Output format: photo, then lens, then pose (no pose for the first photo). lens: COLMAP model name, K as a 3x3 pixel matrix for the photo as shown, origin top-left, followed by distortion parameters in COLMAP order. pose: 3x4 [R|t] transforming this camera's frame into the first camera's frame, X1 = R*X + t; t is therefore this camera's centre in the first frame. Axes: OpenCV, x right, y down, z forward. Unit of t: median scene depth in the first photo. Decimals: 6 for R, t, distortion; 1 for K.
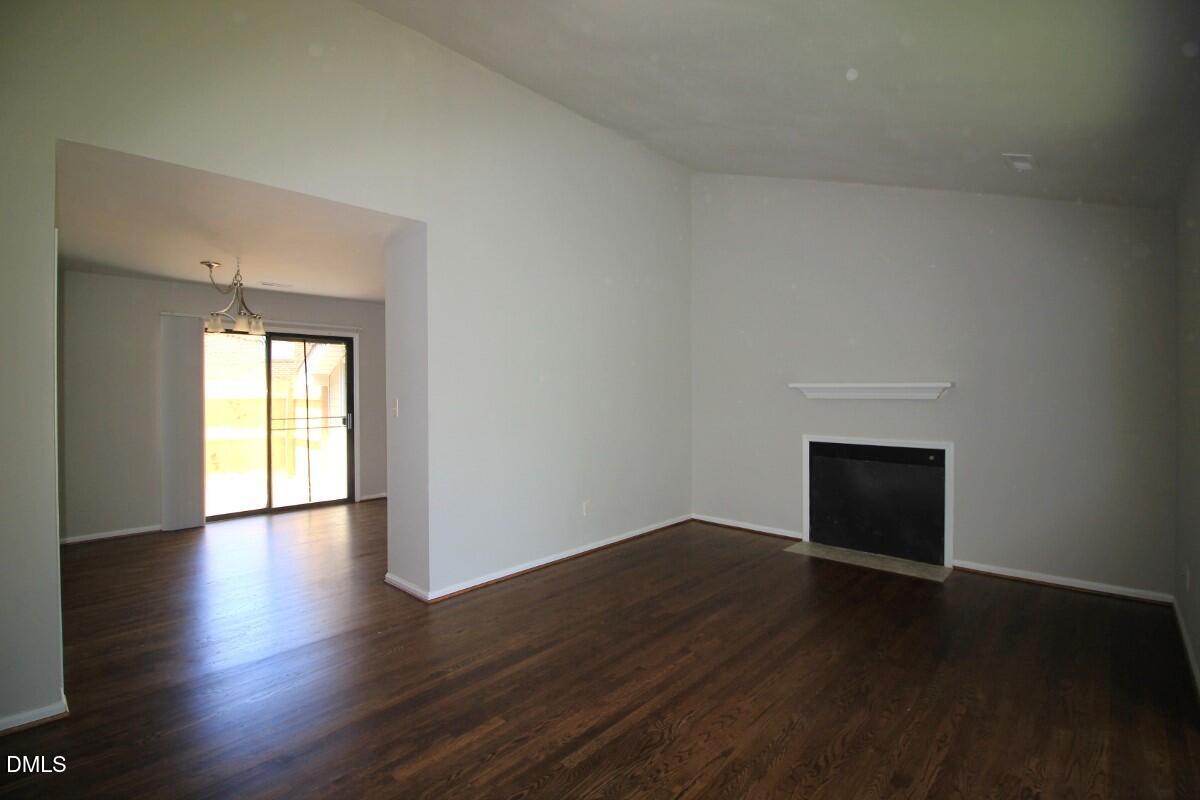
lens RADIAL K [[560.4, 0, 605.7], [0, 560.4, 397.1], [0, 0, 1]] dist [0.000795, -0.000118]
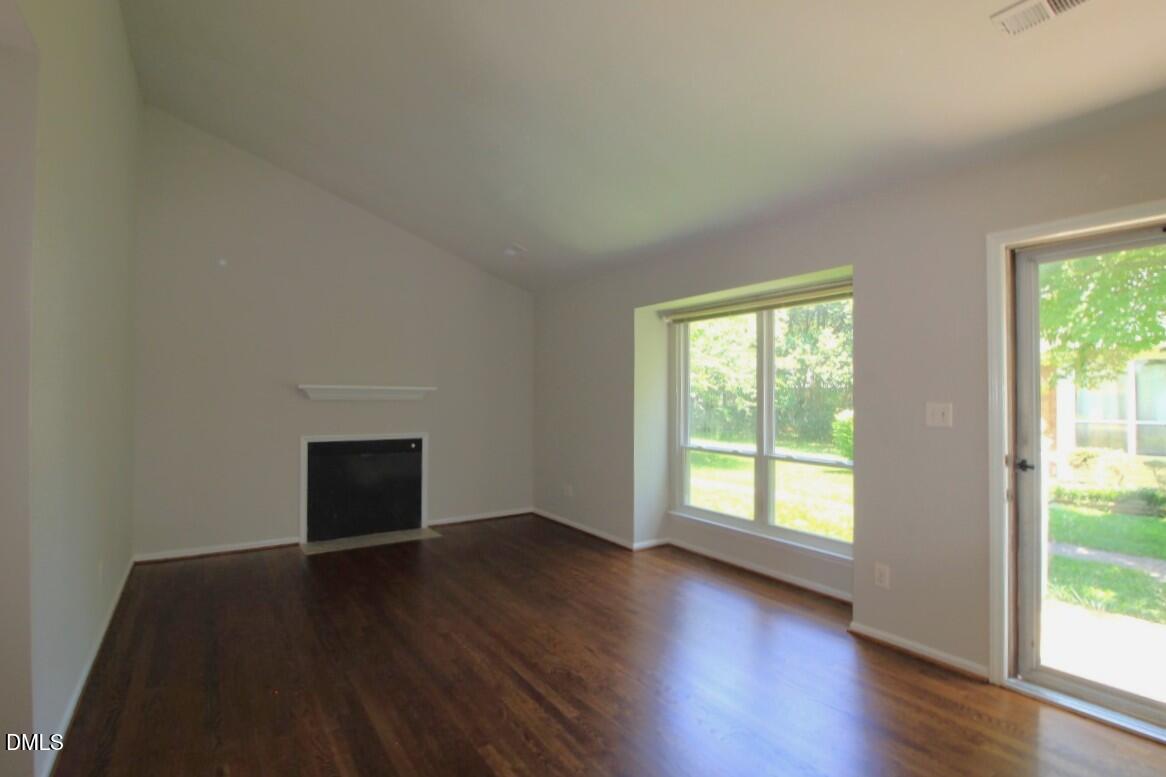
lens RADIAL K [[544.5, 0, 588.5], [0, 544.5, 385.7], [0, 0, 1]] dist [0.000795, -0.000118]
pose [[0.227518, 0.021740, 0.973531, -0.561431], [0.001847, 0.999739, -0.022757, 0.000497], [-0.973772, 0.006976, 0.227418, 0.339256]]
